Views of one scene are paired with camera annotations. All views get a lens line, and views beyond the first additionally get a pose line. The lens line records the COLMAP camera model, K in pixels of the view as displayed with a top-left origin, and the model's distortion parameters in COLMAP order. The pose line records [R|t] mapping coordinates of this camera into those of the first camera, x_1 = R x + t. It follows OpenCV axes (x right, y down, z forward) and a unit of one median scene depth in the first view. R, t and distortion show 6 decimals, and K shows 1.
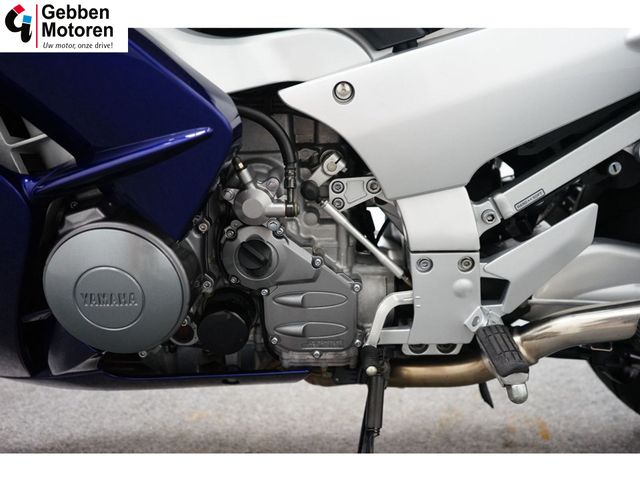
lens RADIAL K [[568.3, 0, 320.0], [0, 568.3, 240.0], [0, 0, 1]] dist [-0.000945, 0.004009]
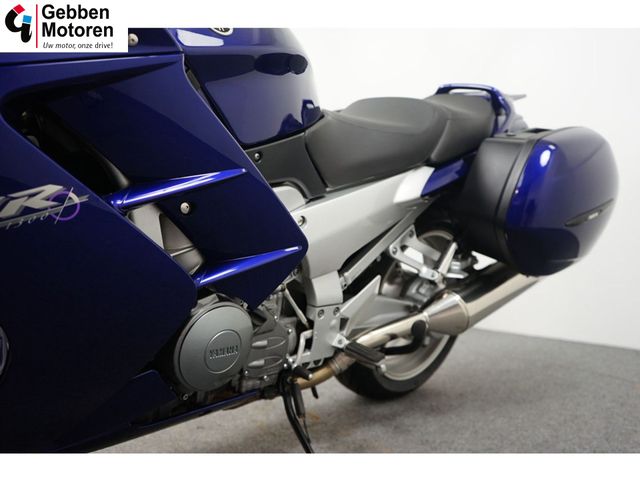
lens RADIAL K [[568.3, 0, 320.0], [0, 568.3, 240.0], [0, 0, 1]] dist [-0.000945, 0.004009]
pose [[0.712731, -0.012482, 0.701326, -1.076850], [0.105720, 0.990332, -0.089814, -0.025428], [-0.693425, 0.138158, 0.707160, -0.313029]]
